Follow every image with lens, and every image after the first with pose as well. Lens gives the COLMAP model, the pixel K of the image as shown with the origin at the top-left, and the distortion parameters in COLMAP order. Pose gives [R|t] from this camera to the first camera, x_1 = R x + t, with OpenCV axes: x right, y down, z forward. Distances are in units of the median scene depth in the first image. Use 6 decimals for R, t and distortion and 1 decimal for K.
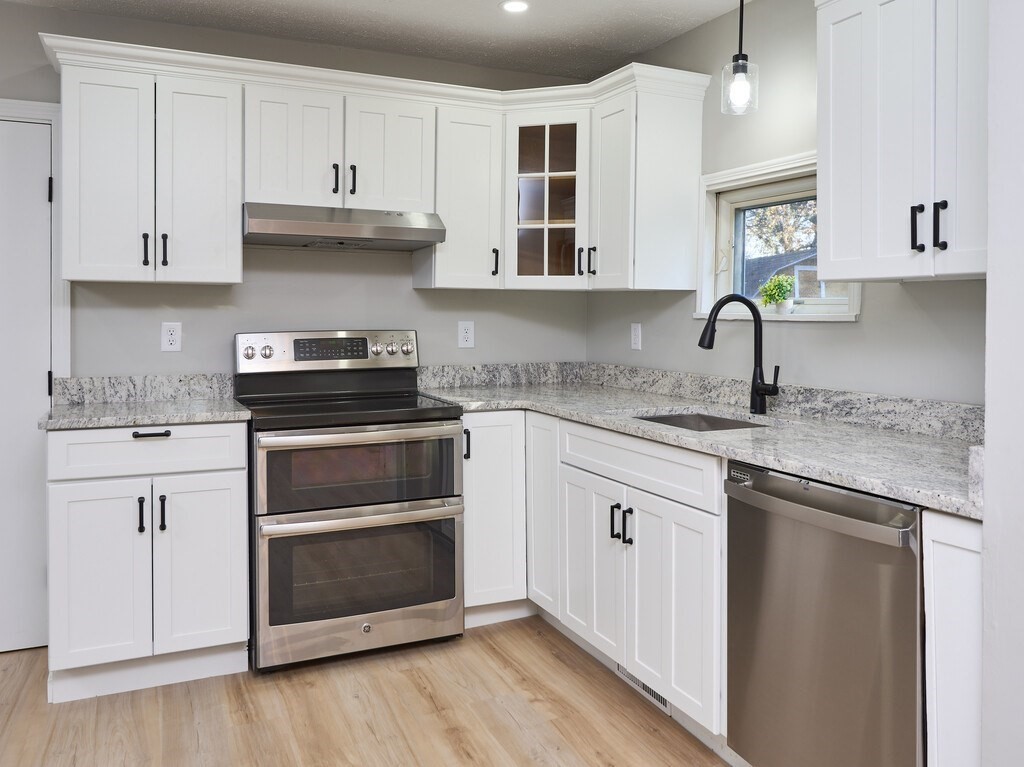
lens RADIAL K [[838.1, 0, 514.8], [0, 838.1, 328.1], [0, 0, 1]] dist [0.003490, -0.002249]
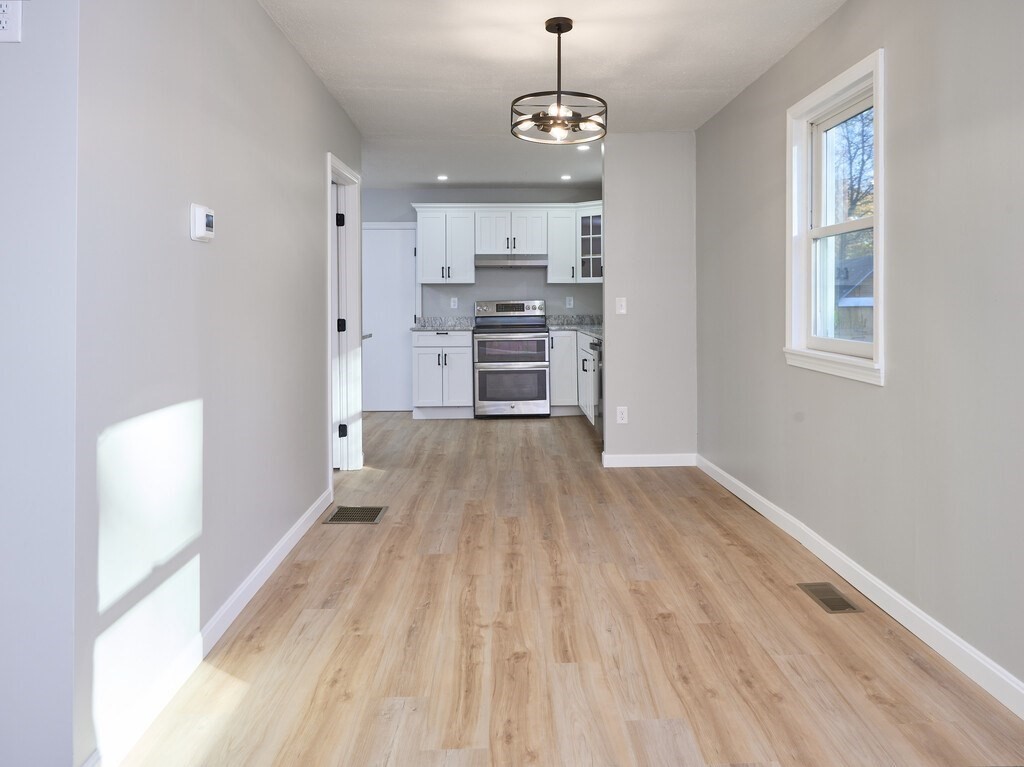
lens RADIAL K [[766.4, 0, 481.4], [0, 766.4, 287.6], [0, 0, 1]] dist [0.000734, -0.002385]
pose [[0.902411, -0.014560, -0.430630, 0.794348], [0.001493, 0.999529, -0.030666, 0.039485], [0.430874, 0.027030, 0.902007, -1.291289]]
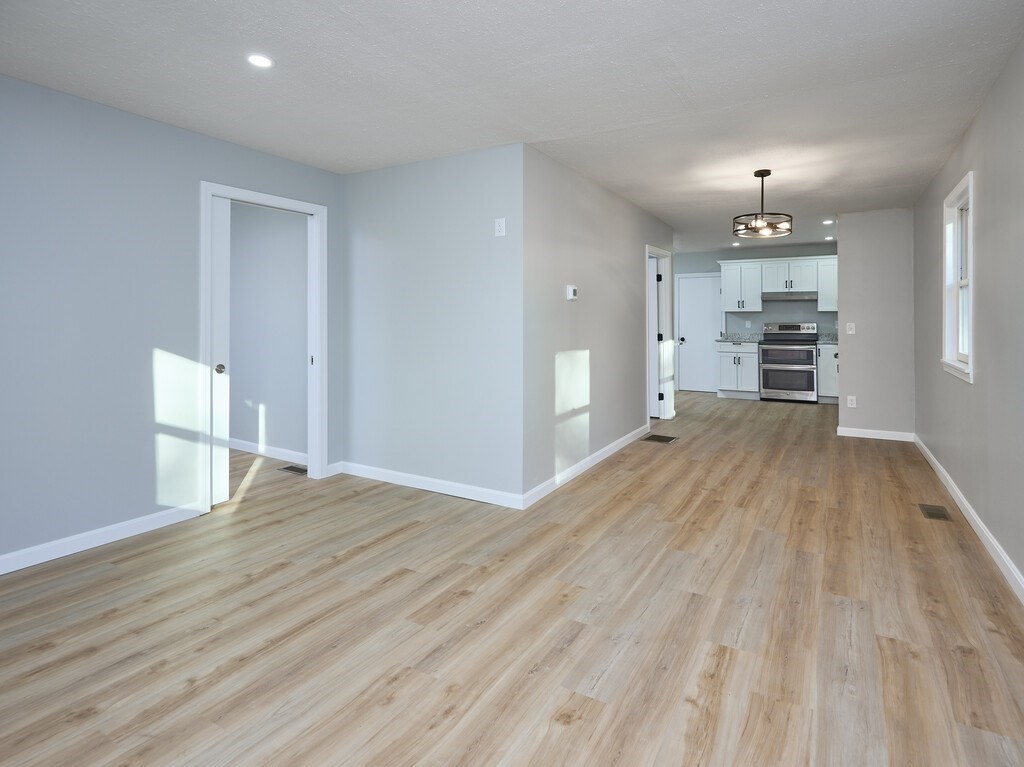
lens RADIAL K [[532.1, 0, 497.6], [0, 532.1, 311.0], [0, 0, 1]] dist [0.001088, 0.000276]
pose [[0.541248, -0.015918, -0.840712, 1.213199], [-0.010021, 0.999628, -0.025379, 0.026226], [0.840803, 0.022161, 0.540887, -1.574692]]
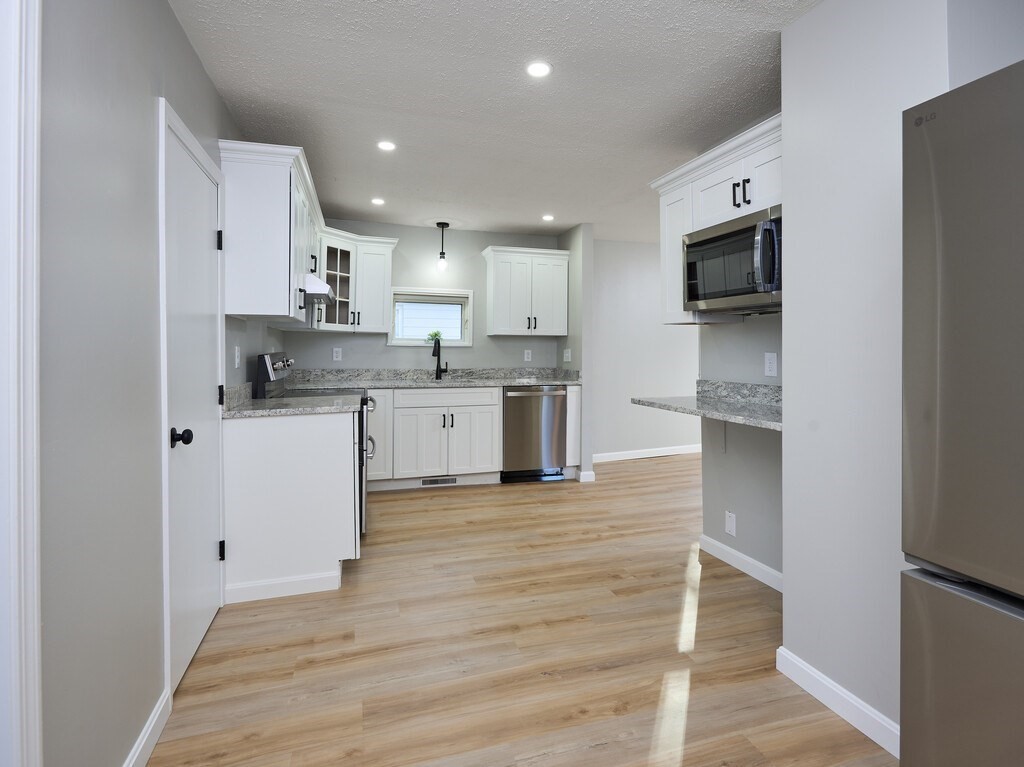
lens RADIAL K [[528.6, 0, 526.4], [0, 528.6, 349.7], [0, 0, 1]] dist [0.000088, -0.000300]
pose [[0.111788, -0.002225, 0.993730, -1.298161], [0.012634, 0.999920, 0.000818, 0.003567], [-0.993652, 0.012463, 0.111807, 0.464396]]
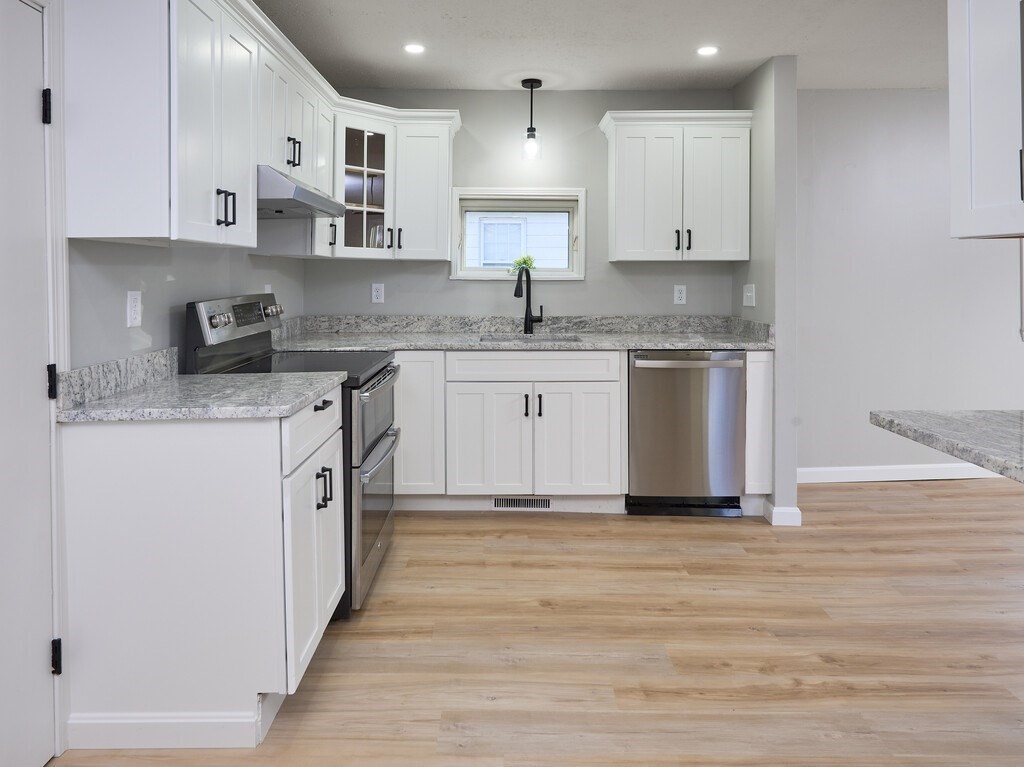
lens RADIAL K [[678.7, 0, 500.3], [0, 678.7, 278.7], [0, 0, 1]] dist [0.002994, -0.000653]
pose [[0.414270, -0.009320, 0.910106, -0.924882], [0.017018, 0.999852, 0.002492, -0.015592], [-0.909995, 0.014456, 0.414368, 0.425028]]
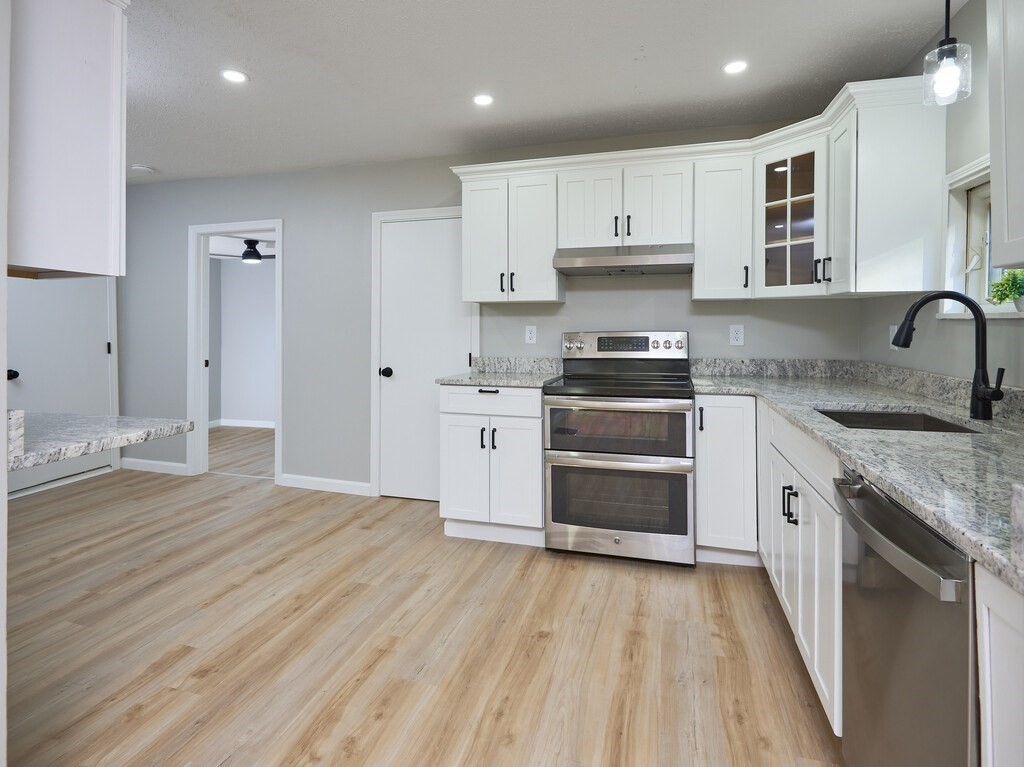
lens RADIAL K [[523.6, 0, 504.6], [0, 523.6, 333.0], [0, 0, 1]] dist [-0.001138, 0.000039]
pose [[0.753500, 0.002794, -0.657442, 0.248656], [-0.005948, 0.999979, -0.002566, 0.010427], [0.657421, 0.005844, 0.753500, 0.196997]]
